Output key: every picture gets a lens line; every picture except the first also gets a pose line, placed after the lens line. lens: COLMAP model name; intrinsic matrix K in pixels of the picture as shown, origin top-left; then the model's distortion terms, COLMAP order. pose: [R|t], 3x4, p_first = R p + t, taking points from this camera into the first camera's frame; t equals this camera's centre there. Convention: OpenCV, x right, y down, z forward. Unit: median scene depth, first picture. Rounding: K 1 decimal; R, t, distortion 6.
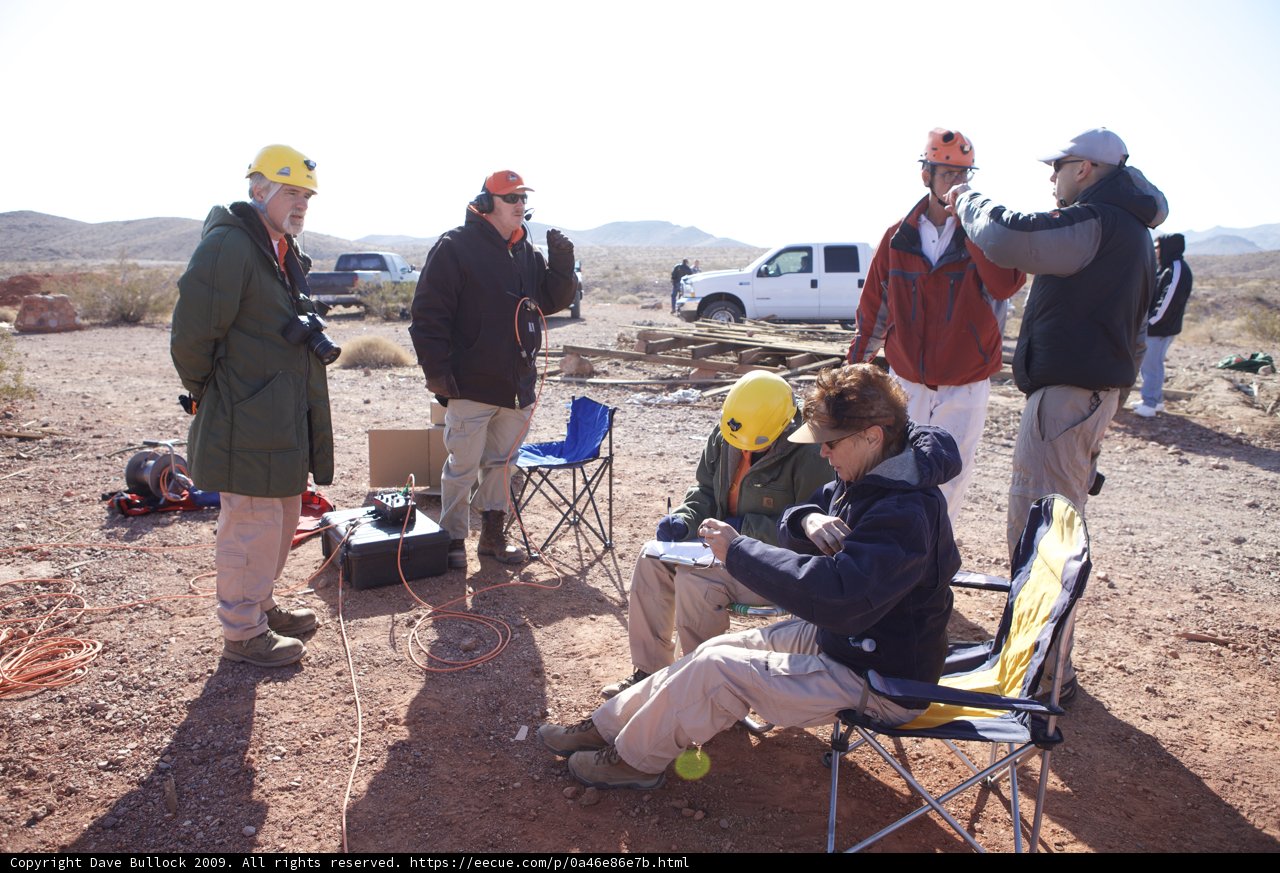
lens RADIAL K [[880.6, 0, 642.2], [0, 880.6, 429.2], [0, 0, 1]] dist [-0.100594, 0.070615]
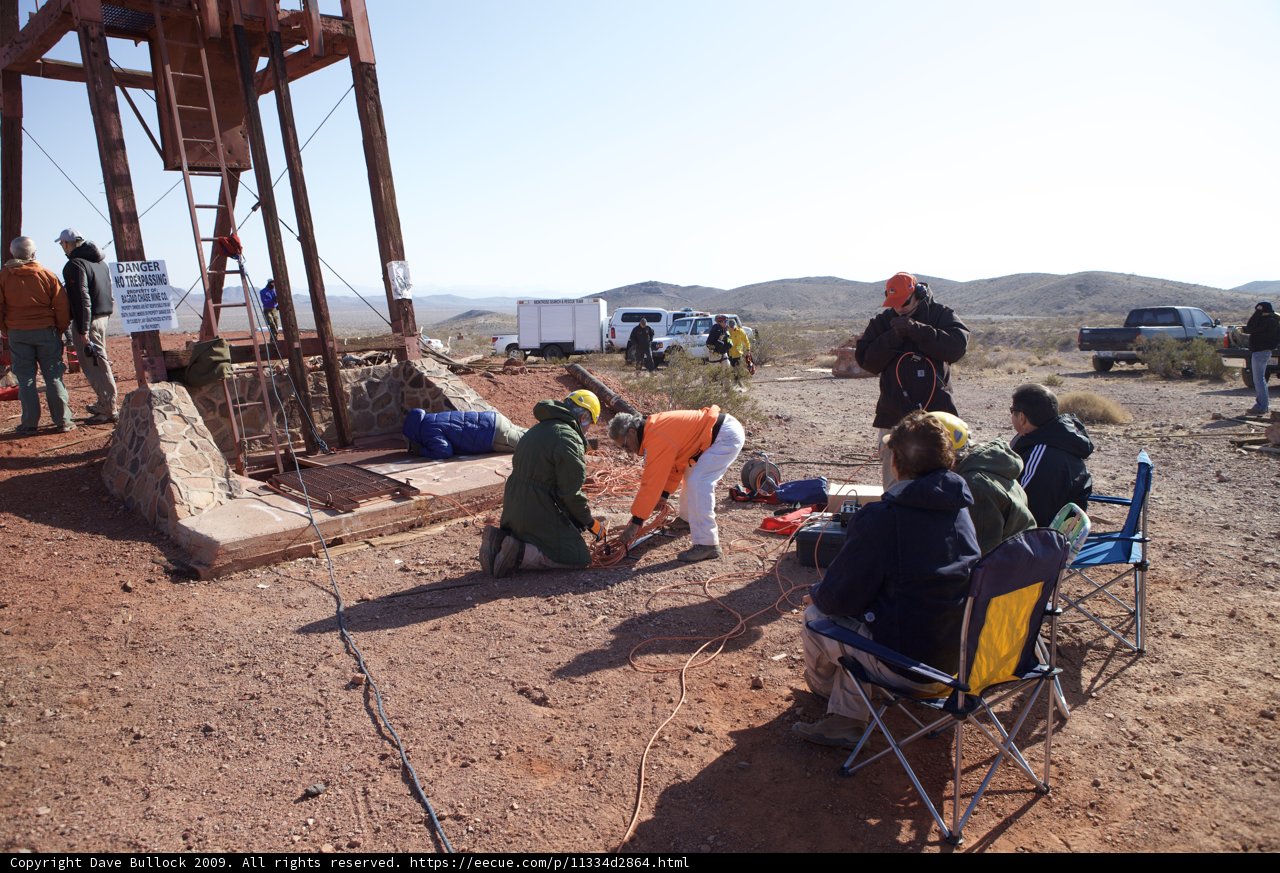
lens RADIAL K [[880.6, 0, 632.8], [0, 880.6, 435.8], [0, 0, 1]] dist [-0.100594, 0.070615]
pose [[0.602302, 0.077908, -0.794458, 0.126809], [-0.120206, 0.992729, 0.006219, 0.000779], [0.789166, 0.091753, 0.607288, -0.015971]]
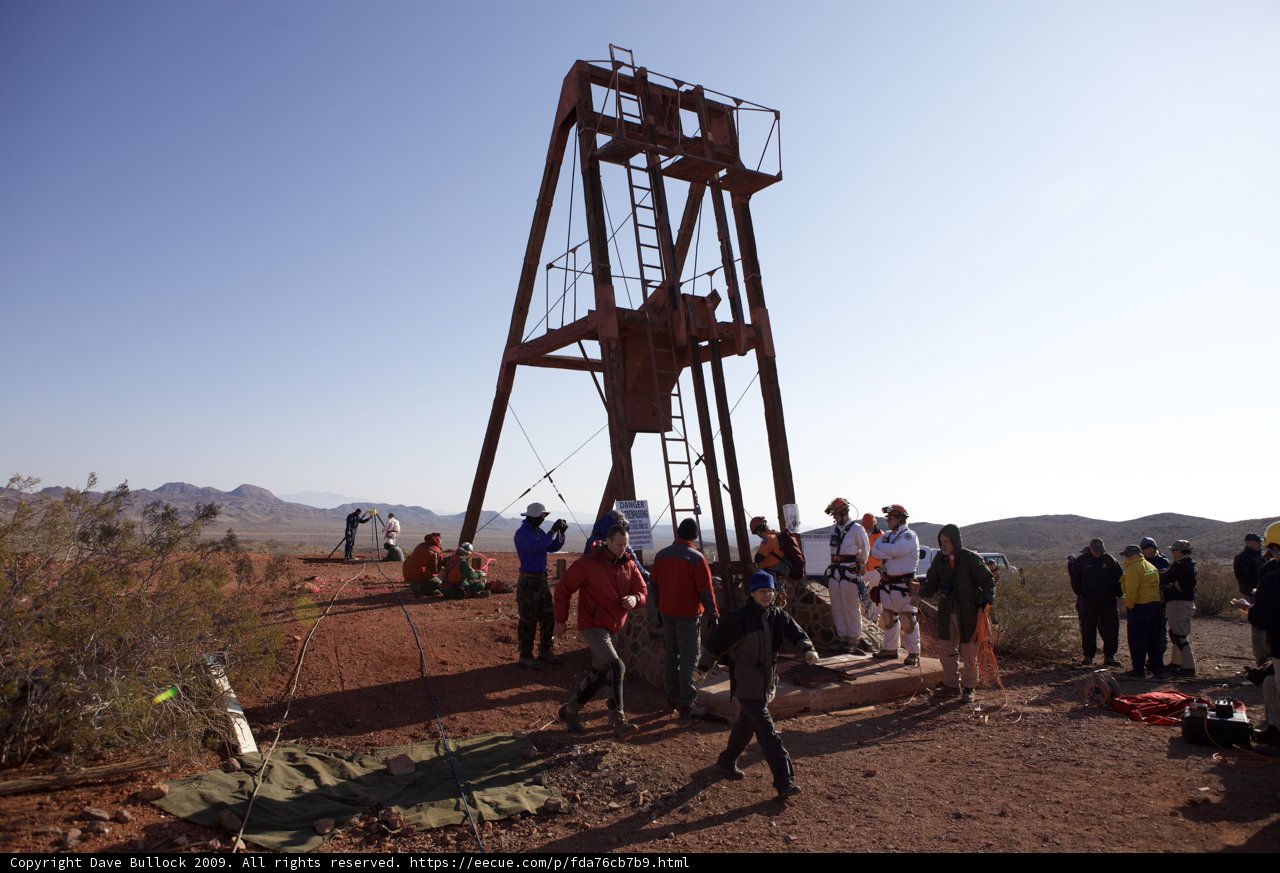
lens RADIAL K [[880.6, 0, 638.6], [0, 880.6, 436.0], [0, 0, 1]] dist [-0.100594, 0.070615]
pose [[0.392942, -0.130068, -0.910318, 0.195712], [-0.180639, 0.959740, -0.215103, 0.032897], [0.901646, 0.248962, 0.353627, -0.174696]]
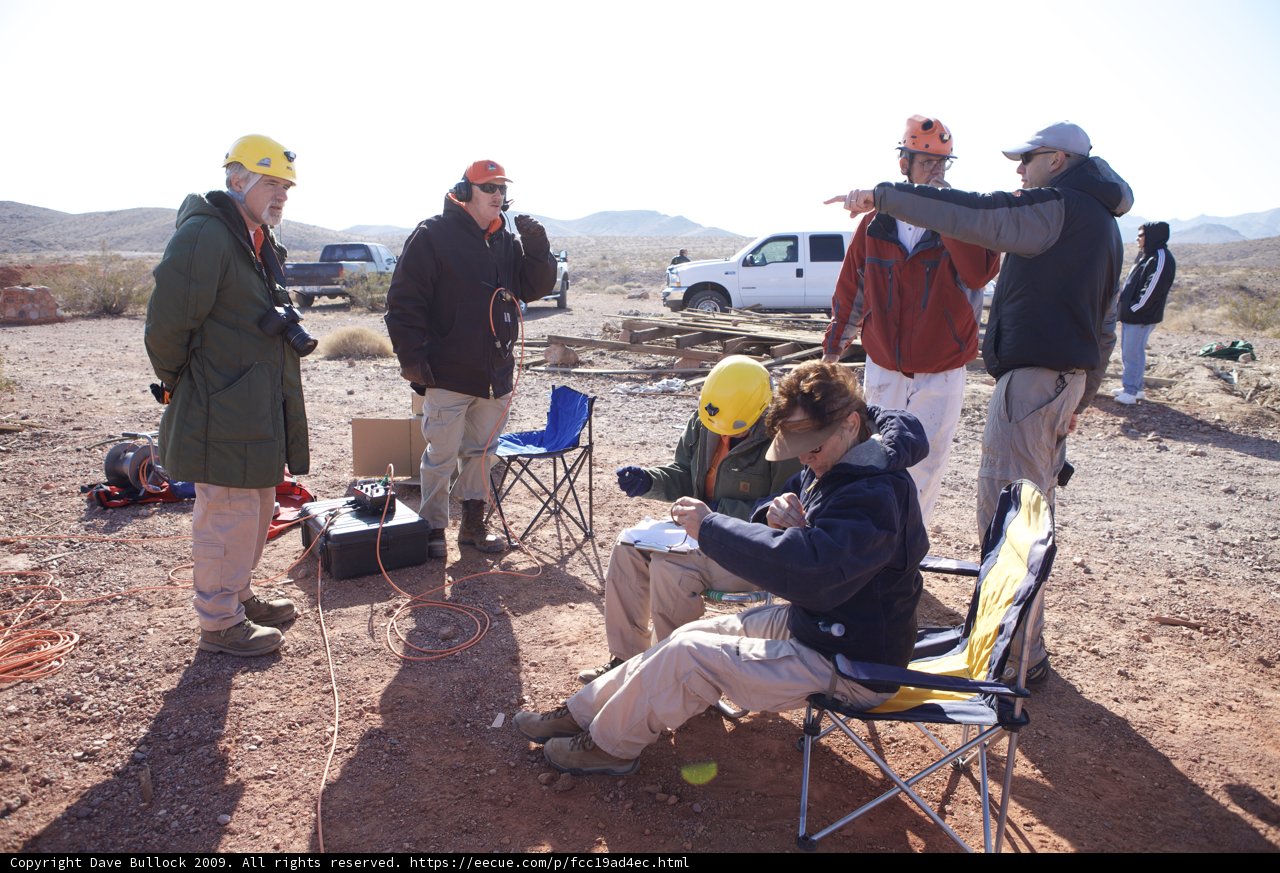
lens RADIAL K [[880.6, 0, 642.1], [0, 880.6, 428.6], [0, 0, 1]] dist [-0.100594, 0.070615]
pose [[0.999905, -0.004859, 0.012924, 0.002373], [0.004723, 0.999933, 0.010561, 0.000380], [-0.012974, -0.010498, 0.999861, -0.000410]]
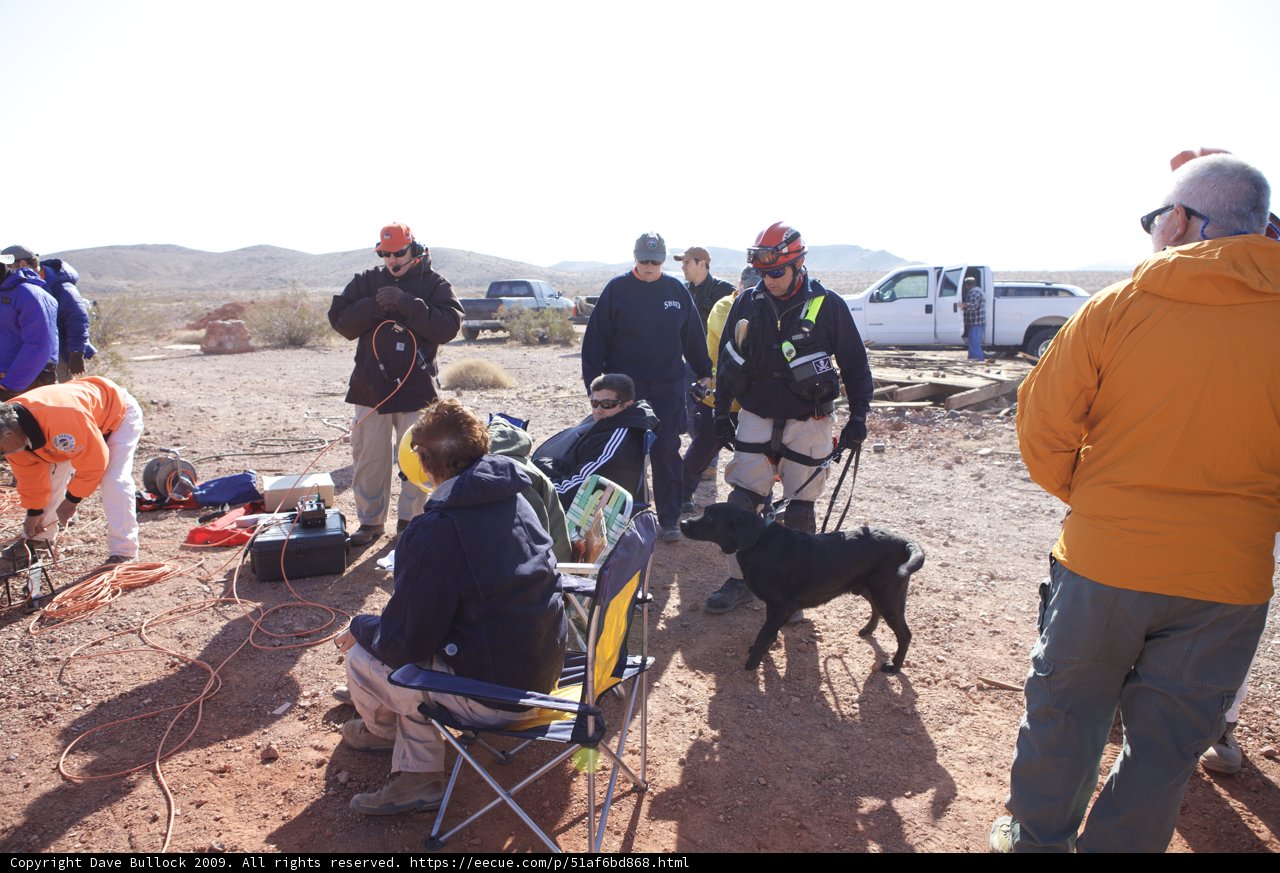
lens RADIAL K [[880.6, 0, 644.2], [0, 880.6, 438.1], [0, 0, 1]] dist [-0.100594, 0.070615]
pose [[0.978307, 0.024101, -0.205753, 0.083437], [-0.027798, 0.999500, -0.015098, -0.000192], [0.205286, 0.020490, 0.978488, -0.002323]]
